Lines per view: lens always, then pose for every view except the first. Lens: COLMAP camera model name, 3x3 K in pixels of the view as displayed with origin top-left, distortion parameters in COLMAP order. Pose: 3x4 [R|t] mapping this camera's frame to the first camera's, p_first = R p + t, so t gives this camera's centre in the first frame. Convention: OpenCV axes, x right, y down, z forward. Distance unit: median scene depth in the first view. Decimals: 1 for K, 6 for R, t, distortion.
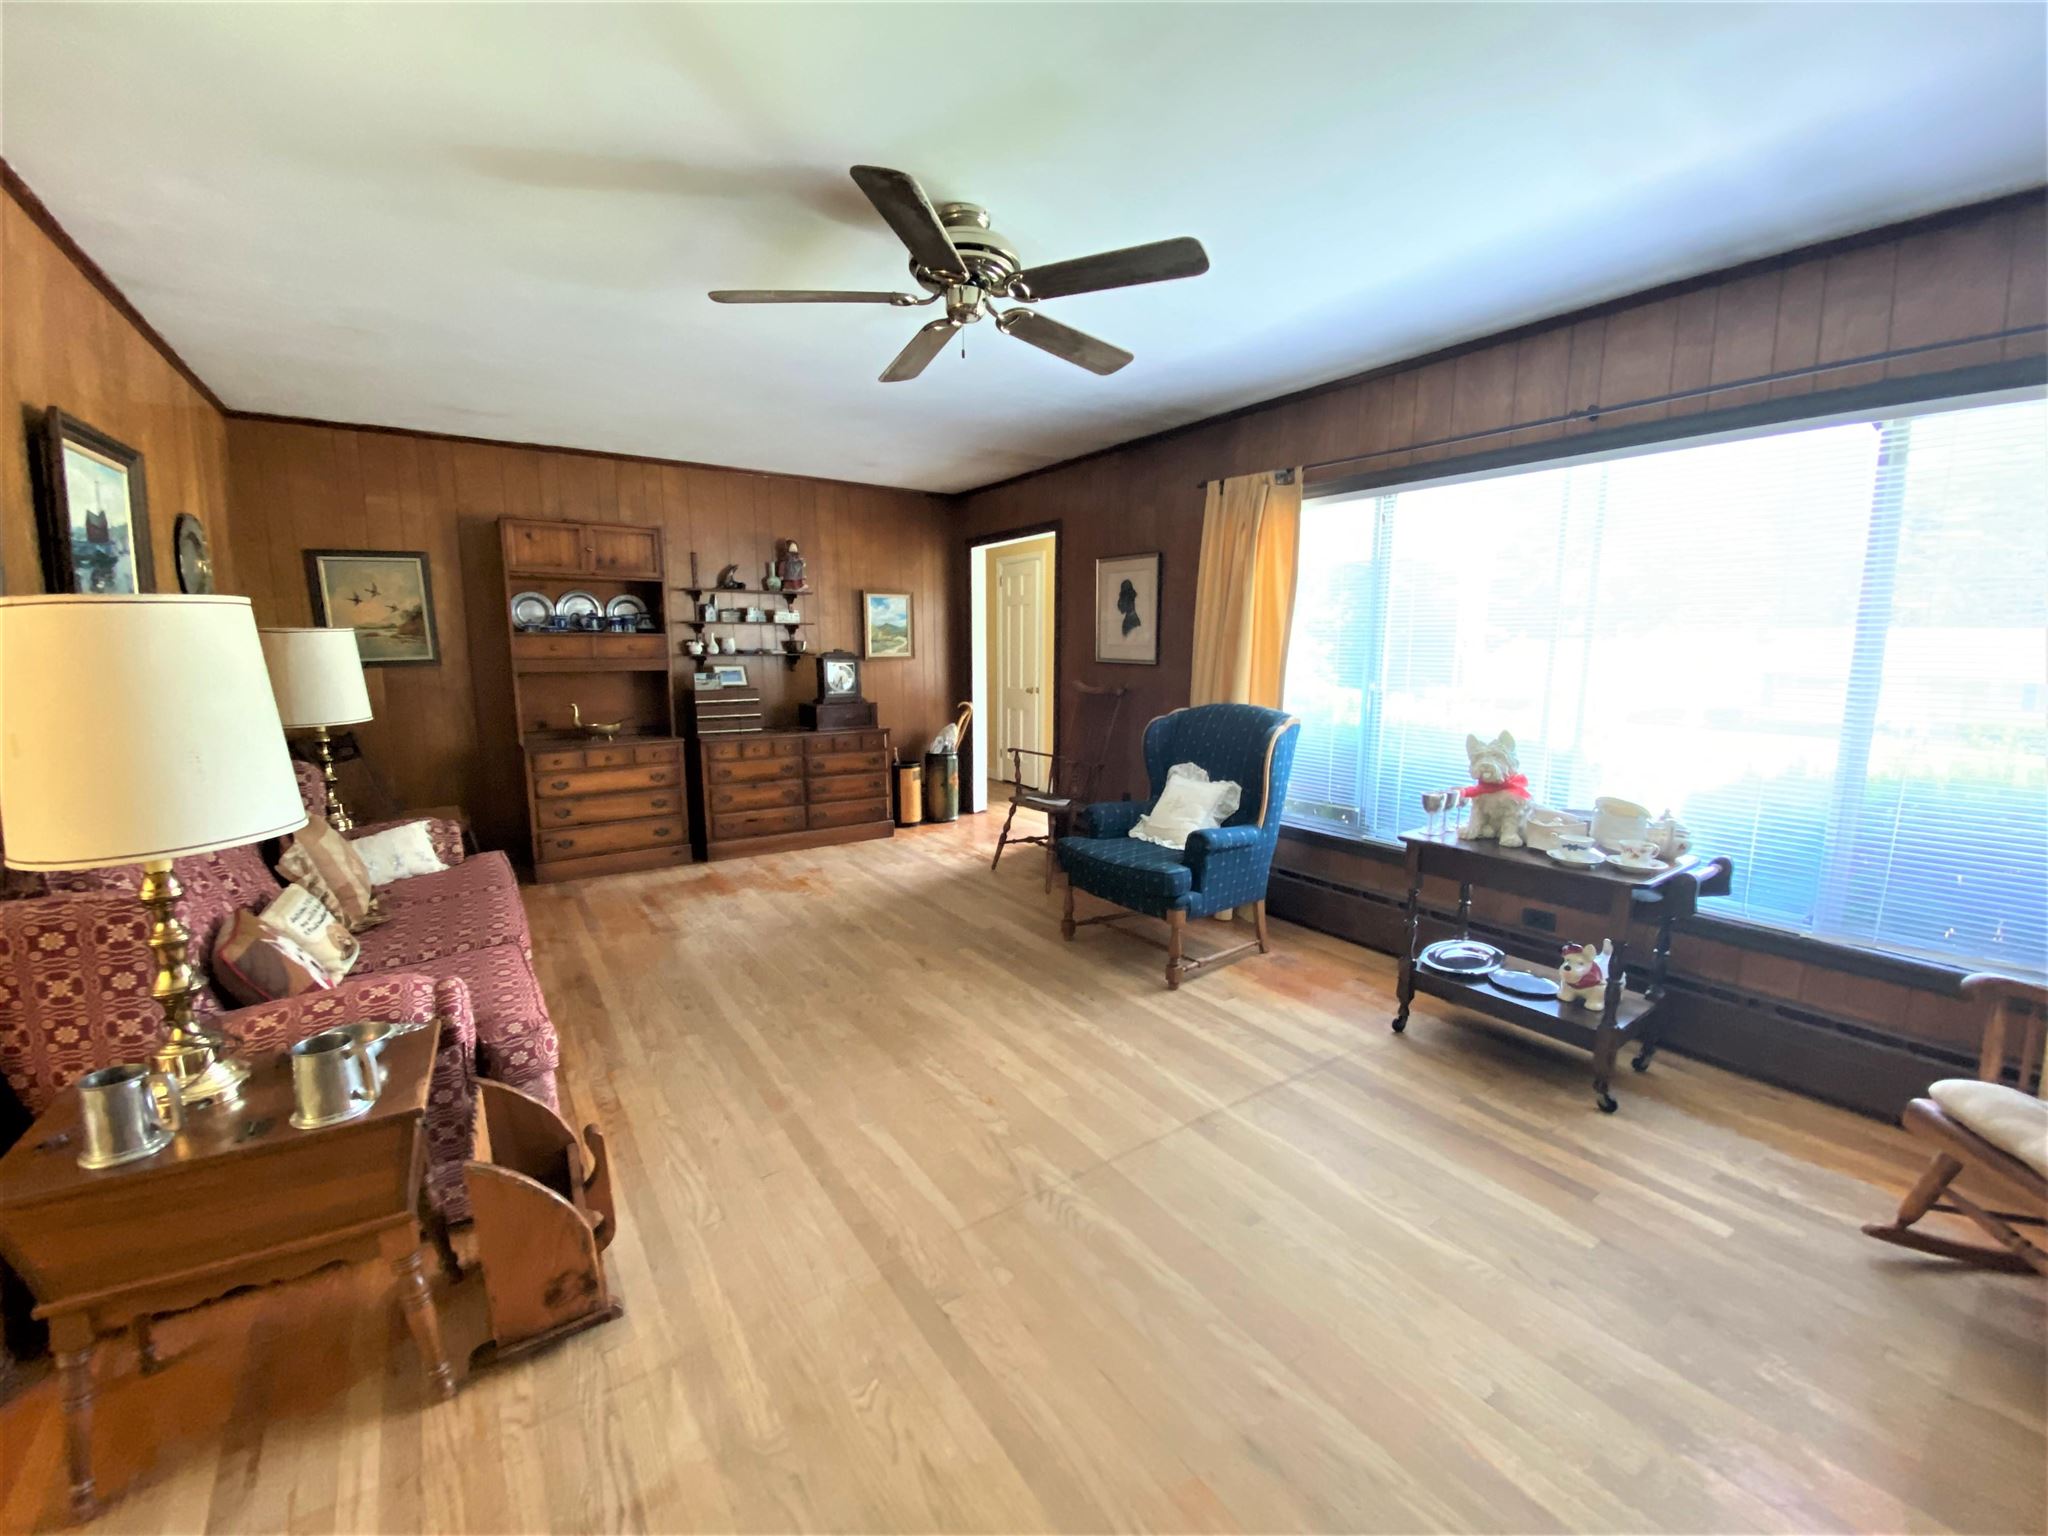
lens RADIAL K [[828.2, 0, 1028.7], [0, 828.2, 770.0], [0, 0, 1]] dist [0.013108, -0.020860]
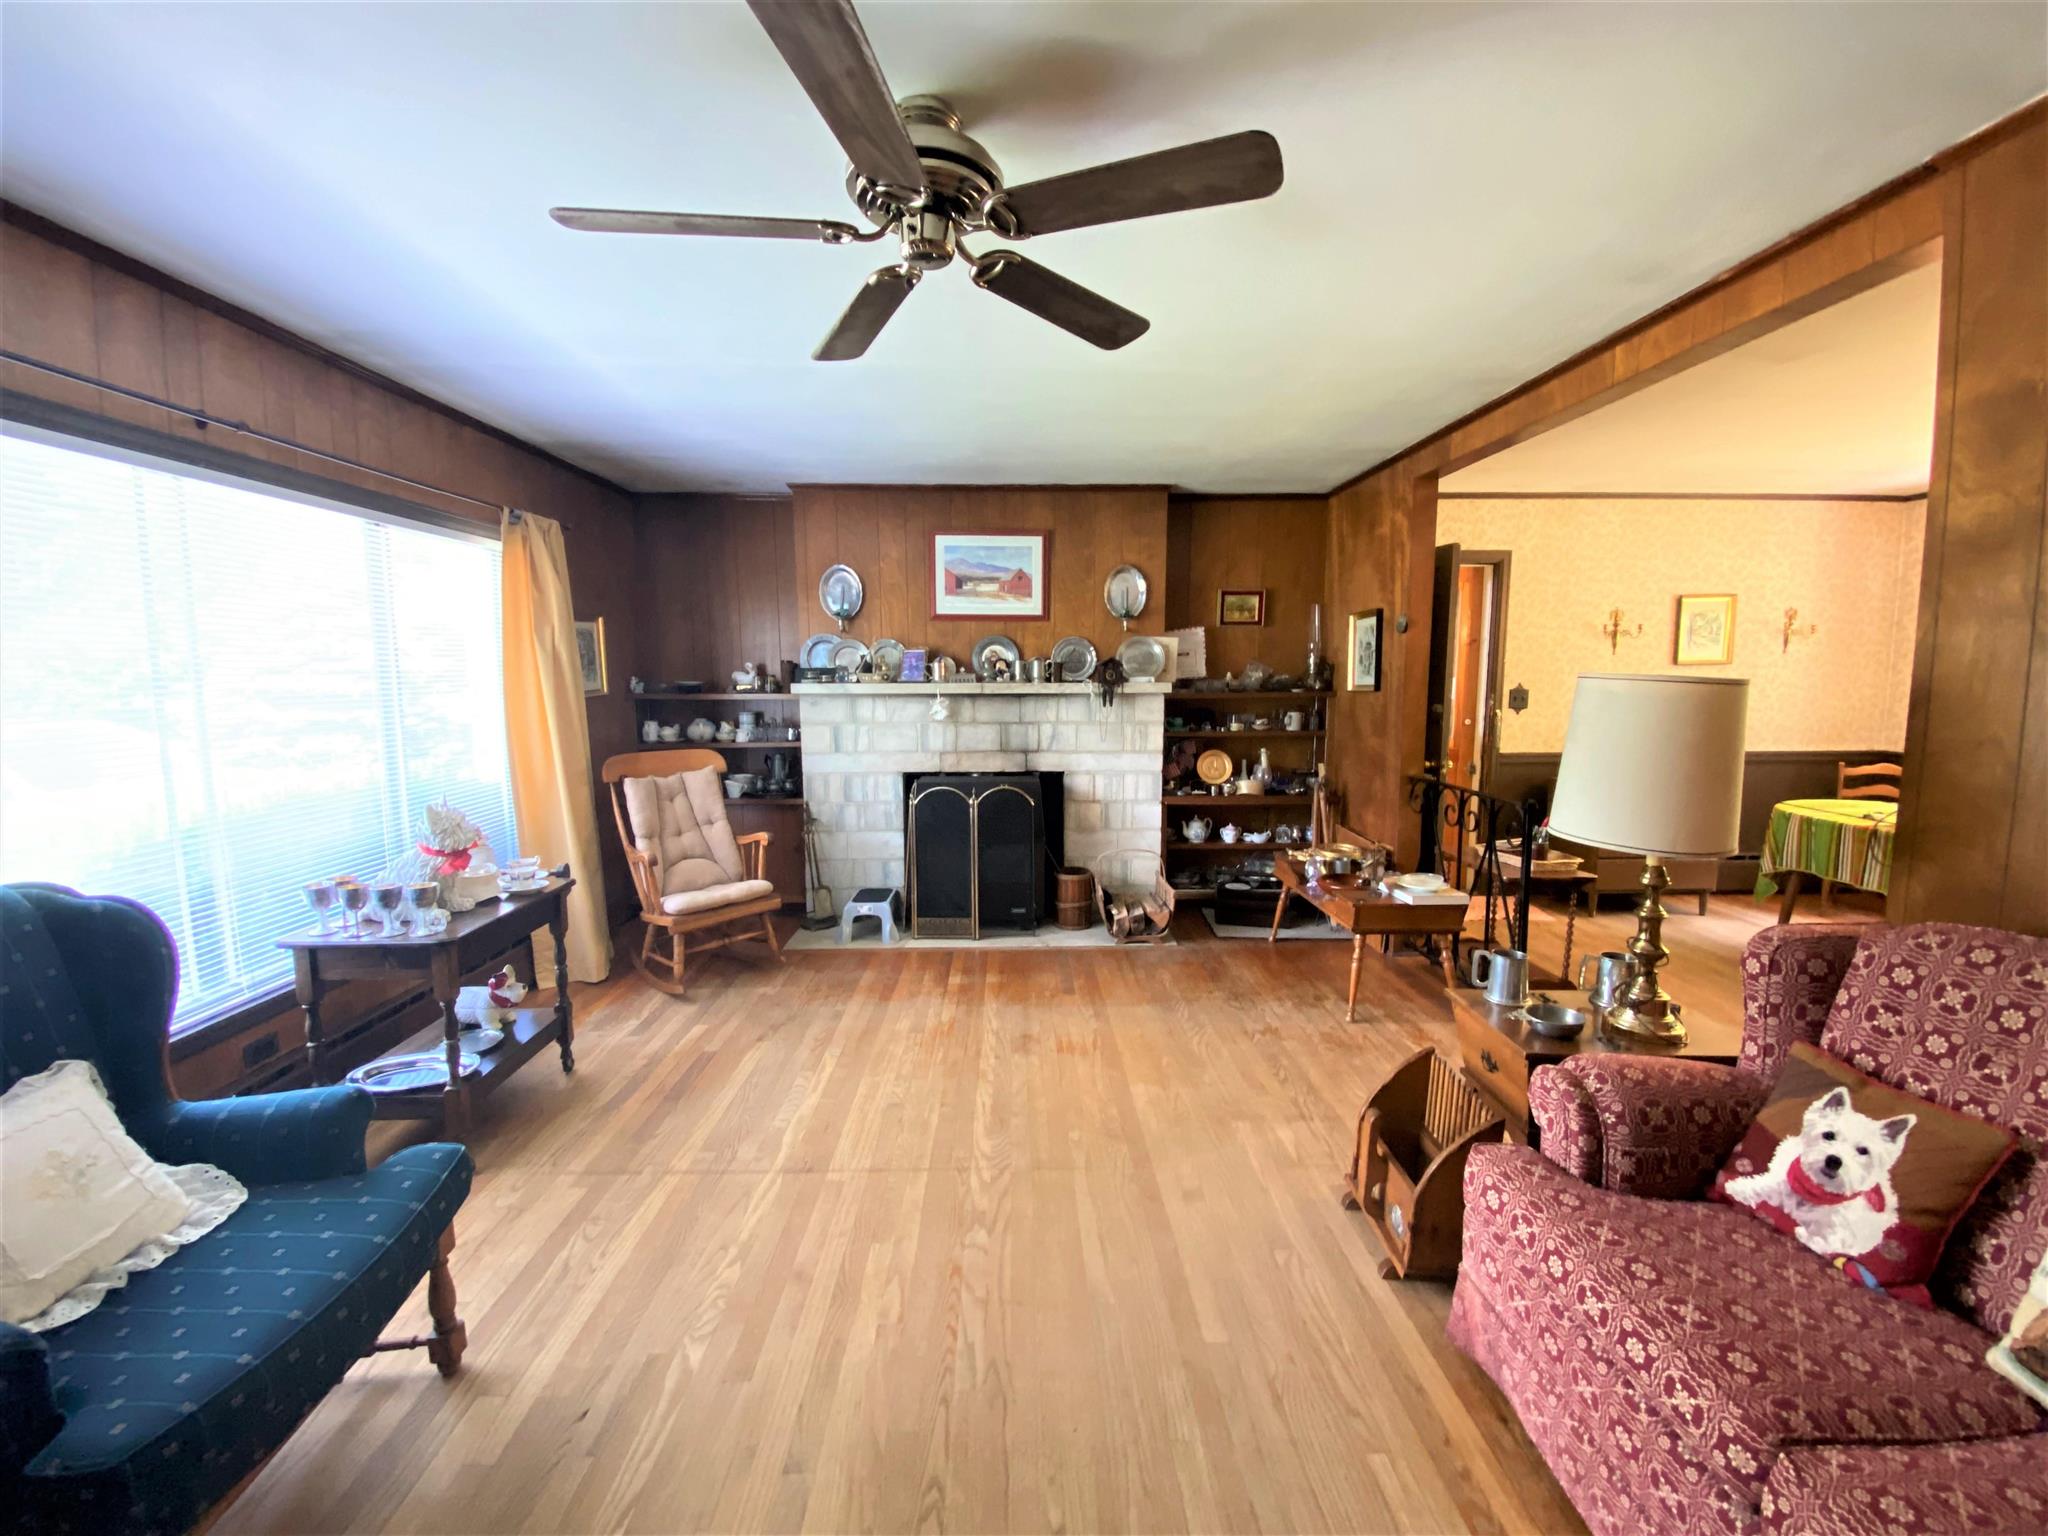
lens RADIAL K [[821.0, 0, 1013.6], [0, 821.0, 768.5], [0, 0, 1]] dist [0.036974, -0.028682]
pose [[-0.828028, -0.060614, 0.557401, -0.515836], [0.088561, 0.967521, 0.236770, -0.262164], [-0.553649, 0.245416, -0.795766, 1.495295]]
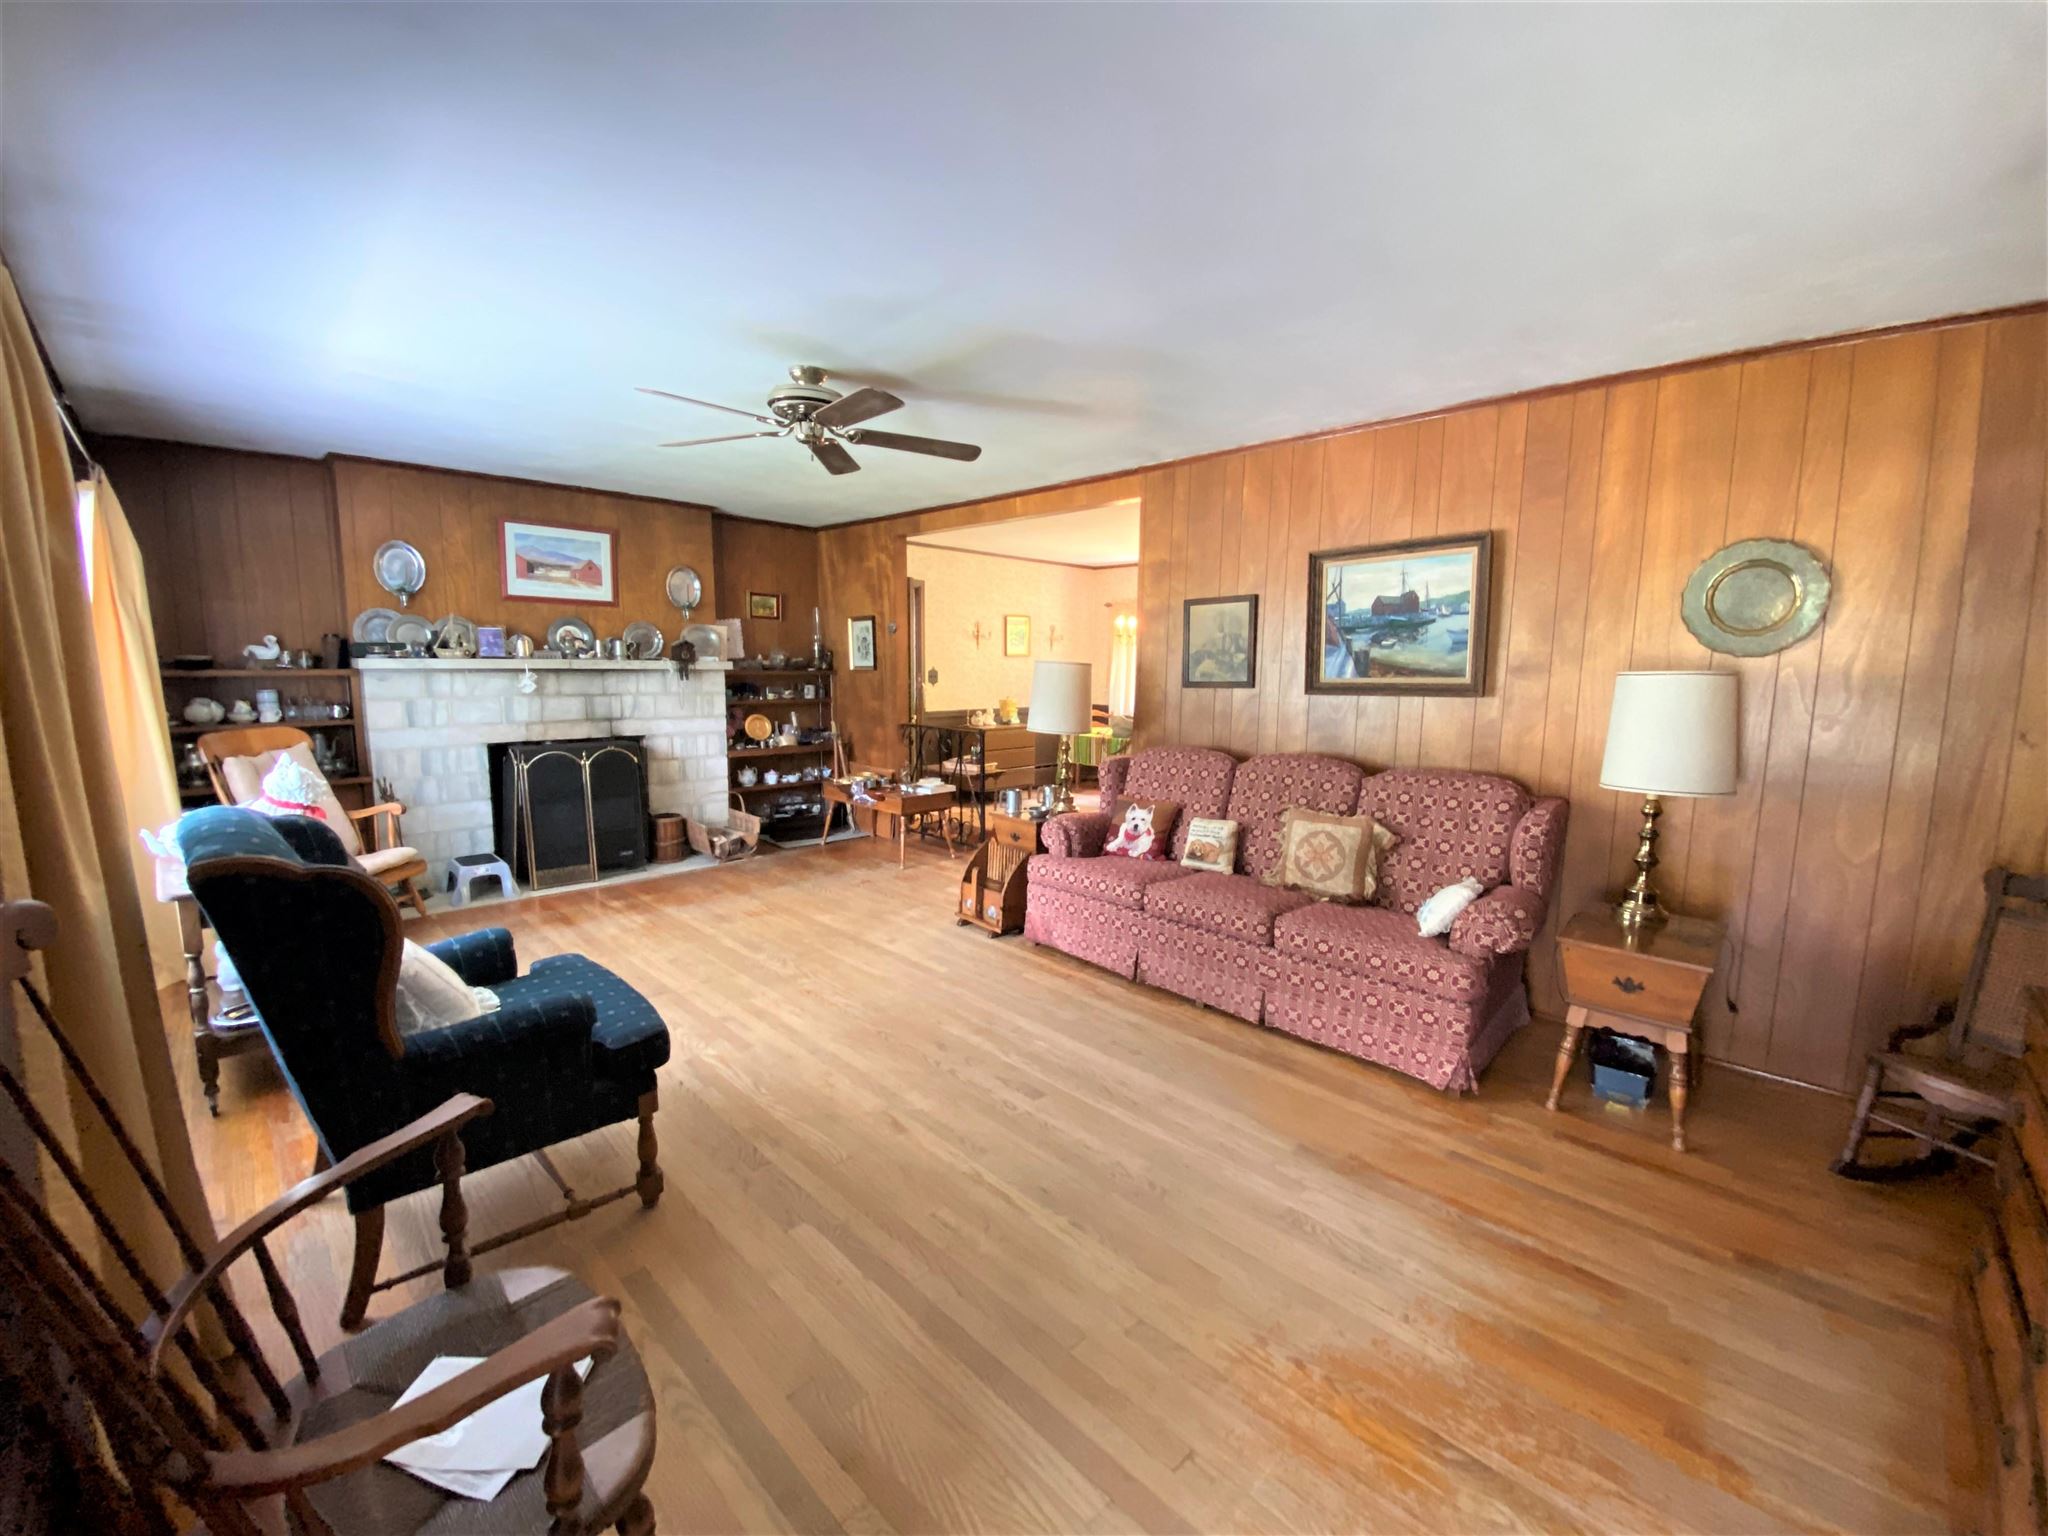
lens RADIAL K [[828.2, 0, 1028.7], [0, 828.2, 770.0], [0, 0, 1]] dist [0.013108, -0.020860]
pose [[-0.982931, 0.009831, -0.183714, -0.161066], [-0.041877, 0.960403, 0.275450, -0.381305], [0.179148, 0.278441, -0.943598, 2.318048]]
